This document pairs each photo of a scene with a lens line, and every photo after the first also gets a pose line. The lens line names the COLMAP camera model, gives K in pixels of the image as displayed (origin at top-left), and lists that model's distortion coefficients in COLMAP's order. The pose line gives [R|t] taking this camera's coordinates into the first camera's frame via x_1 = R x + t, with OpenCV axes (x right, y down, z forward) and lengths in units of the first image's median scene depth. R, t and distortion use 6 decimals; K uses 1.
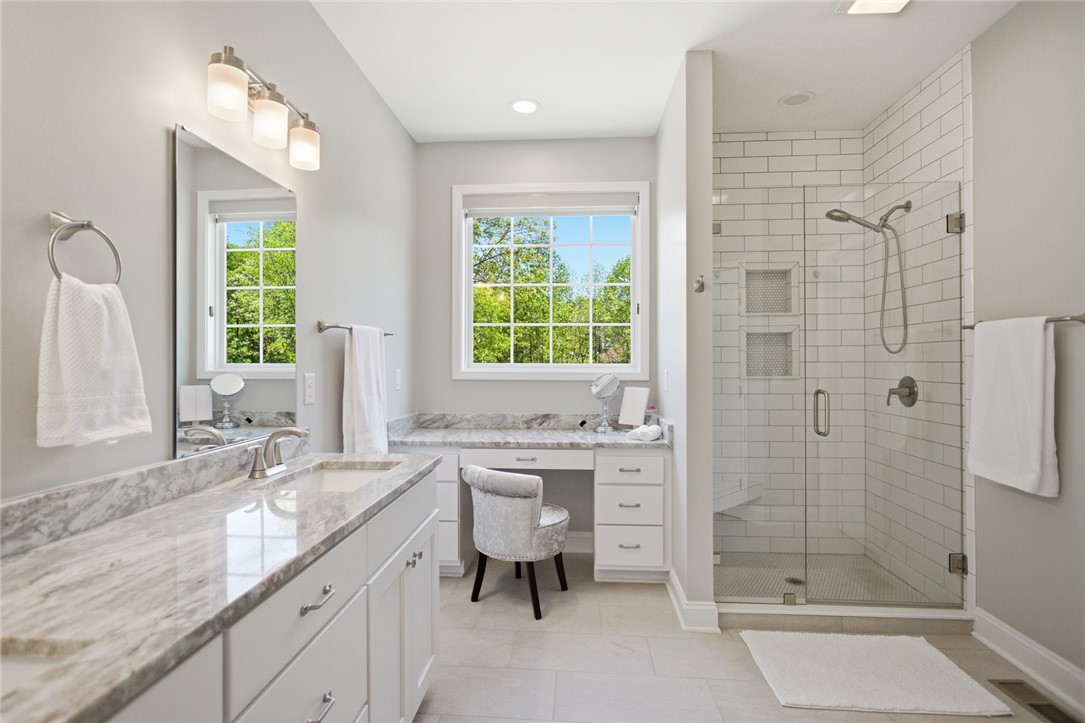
lens RADIAL K [[526.3, 0, 542.2], [0, 526.3, 356.4], [0, 0, 1]] dist [-0.010550, 0.006545]
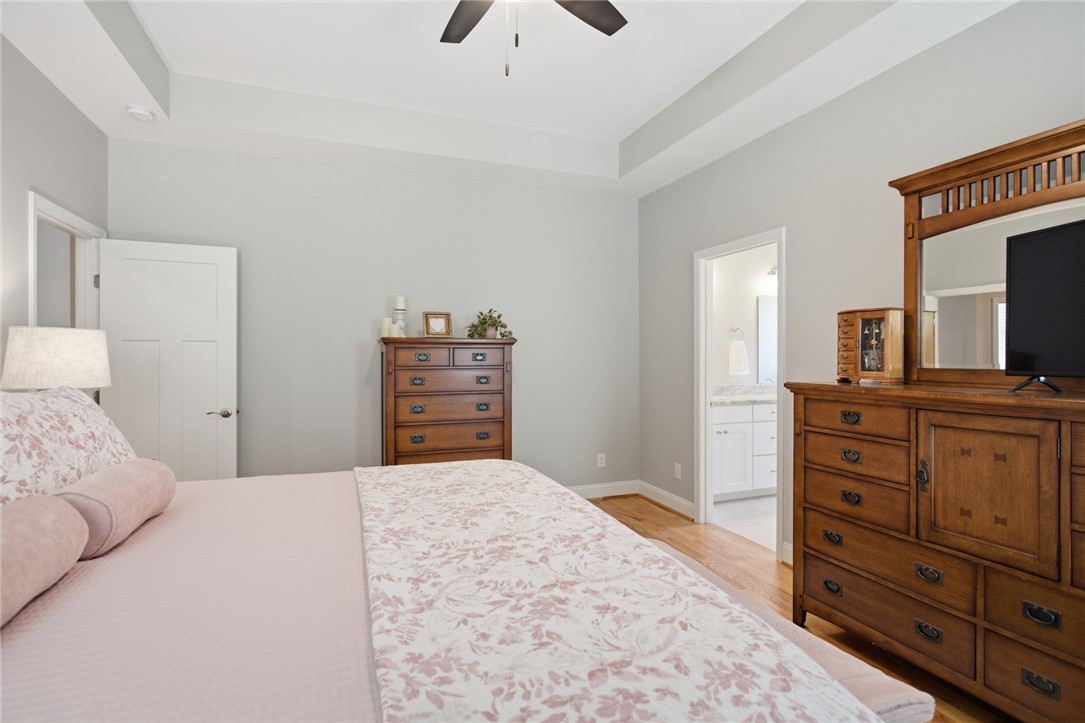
lens RADIAL K [[526.3, 0, 542.2], [0, 526.3, 356.4], [0, 0, 1]] dist [-0.010550, 0.006545]
pose [[0.419998, 0.004425, -0.907514, 0.745280], [0.002631, 0.999978, 0.006094, -0.010638], [0.907521, -0.004947, 0.419978, -0.717796]]
